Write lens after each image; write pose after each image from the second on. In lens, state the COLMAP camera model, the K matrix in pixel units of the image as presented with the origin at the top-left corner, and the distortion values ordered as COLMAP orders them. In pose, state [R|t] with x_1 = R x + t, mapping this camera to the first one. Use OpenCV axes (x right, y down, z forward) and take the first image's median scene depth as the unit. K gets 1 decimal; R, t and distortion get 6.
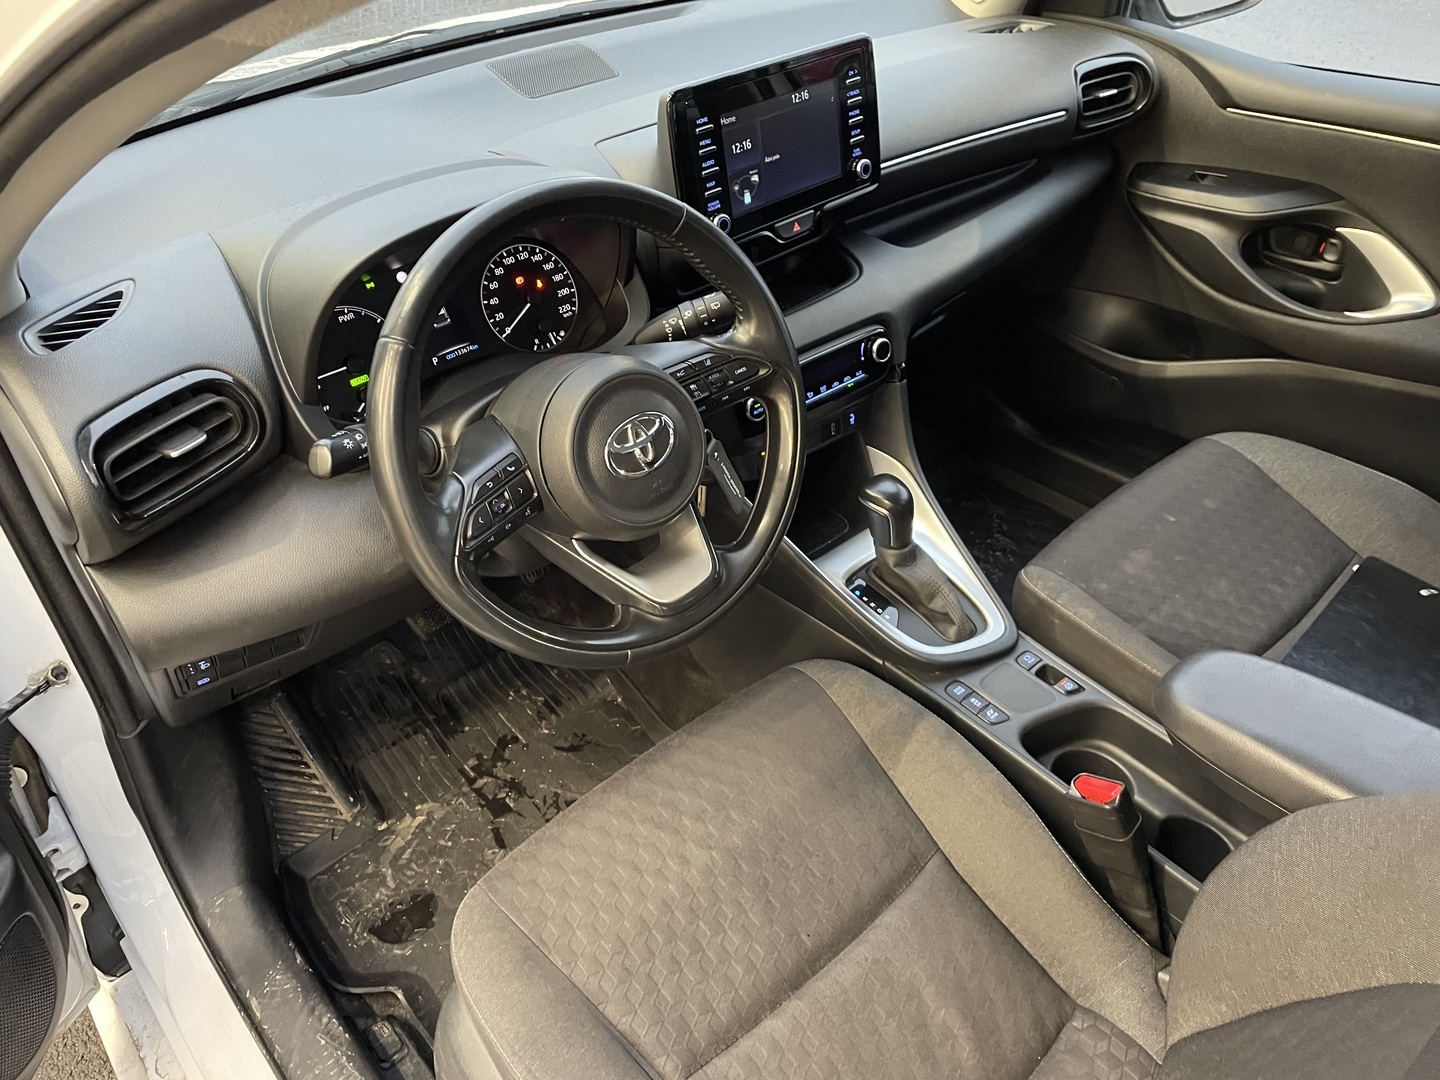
lens RADIAL K [[1089.7, 0, 713.4], [0, 1089.7, 547.4], [0, 0, 1]] dist [0.075178, -0.111712]
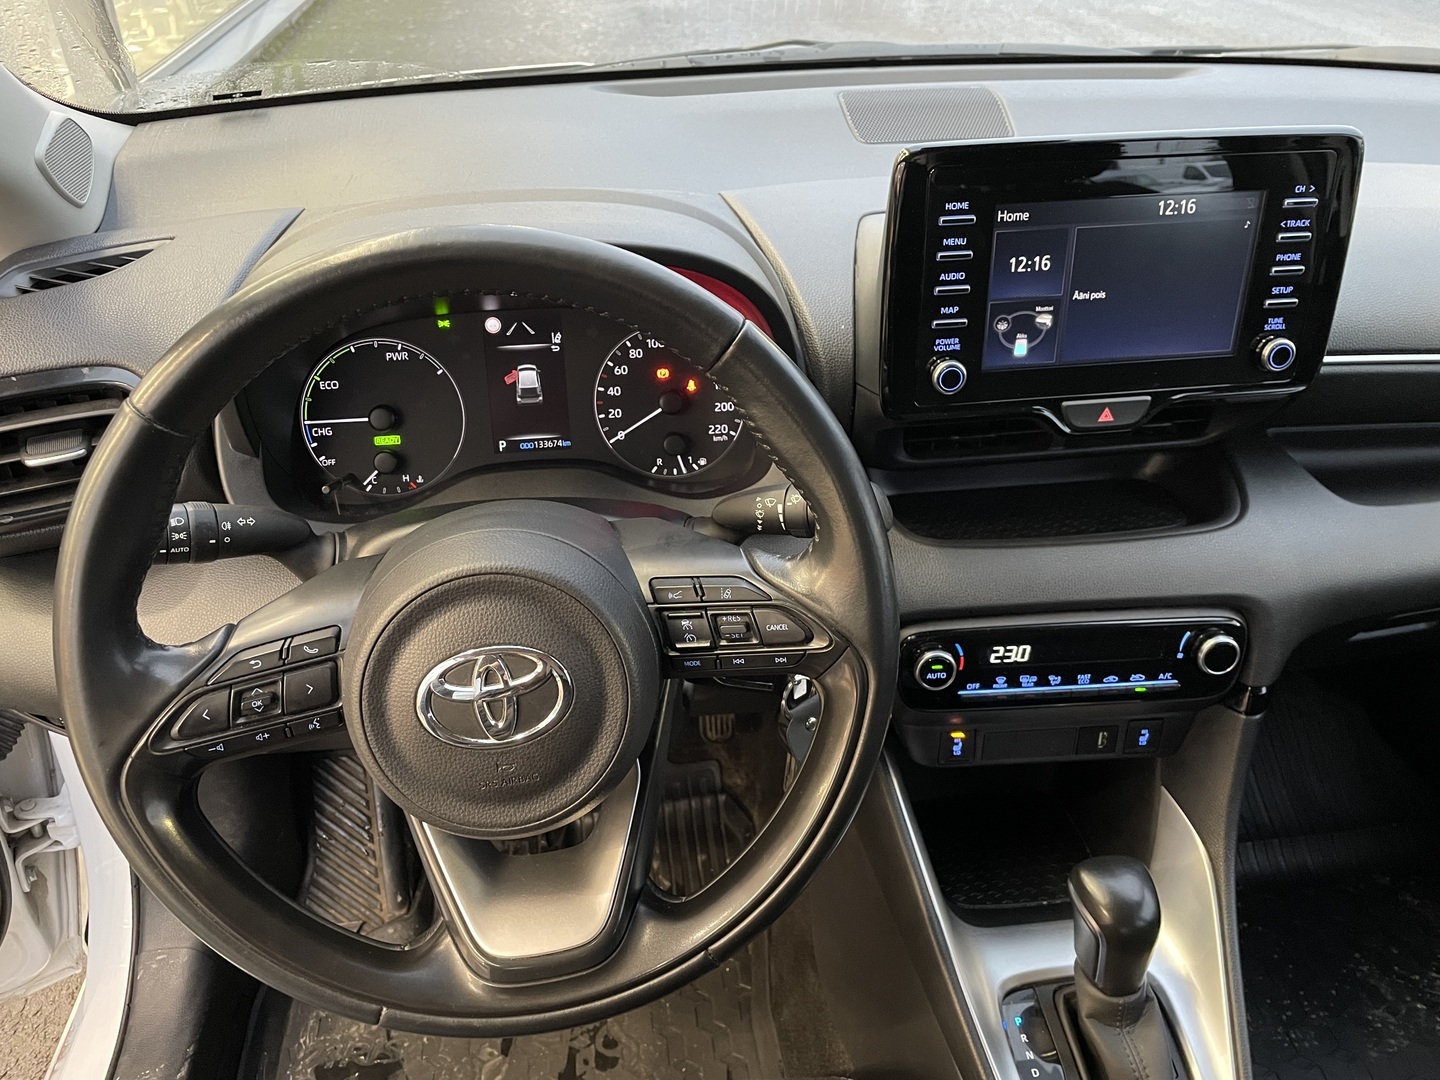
lens RADIAL K [[1089.7, 0, 713.4], [0, 1089.7, 547.4], [0, 0, 1]] dist [0.075178, -0.111712]
pose [[0.826334, 0.342737, -0.446882, 0.191551], [-0.368290, 0.929173, 0.031622, -0.169121], [0.426069, 0.138452, 0.894034, 0.395963]]
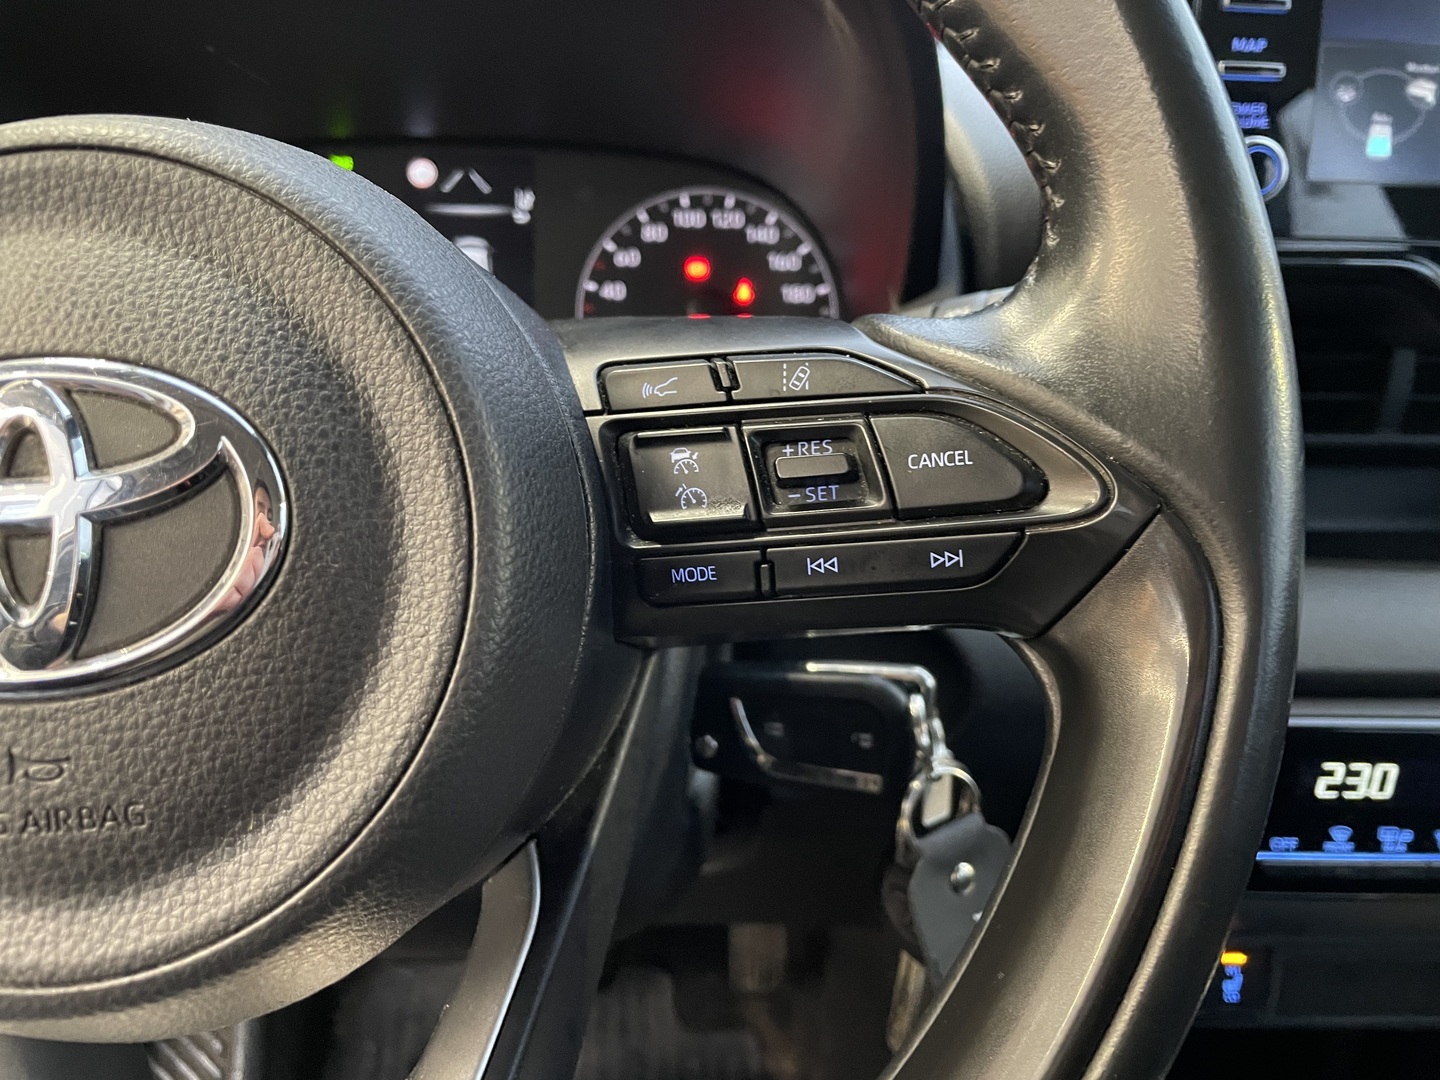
lens RADIAL K [[1114.6, 0, 705.9], [0, 1114.6, 533.7], [0, 0, 1]] dist [0.080879, -0.144530]
pose [[0.777614, 0.263178, -0.571012, 0.090048], [-0.428950, 0.886063, -0.175767, -0.079788], [0.459694, 0.381615, 0.801905, 0.679427]]
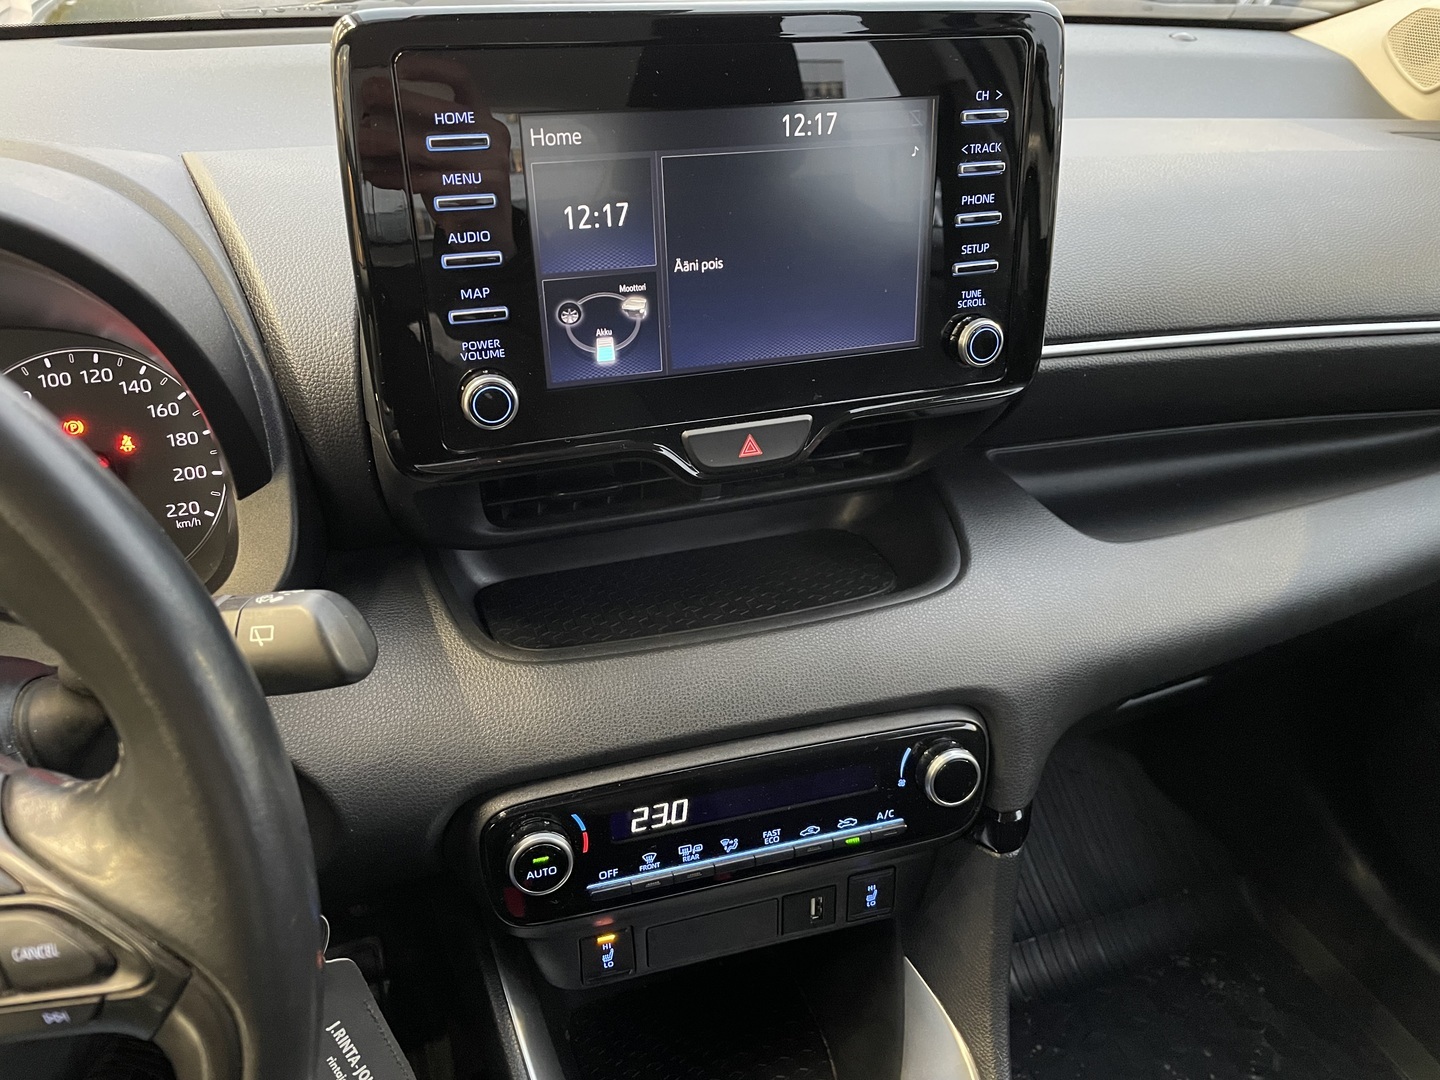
lens RADIAL K [[1114.6, 0, 705.9], [0, 1114.6, 533.7], [0, 0, 1]] dist [0.080879, -0.144530]
pose [[0.924229, 0.240019, -0.296970, 0.188299], [-0.276422, 0.957116, -0.086714, -0.226514], [0.263421, 0.162233, 0.950941, 0.630398]]
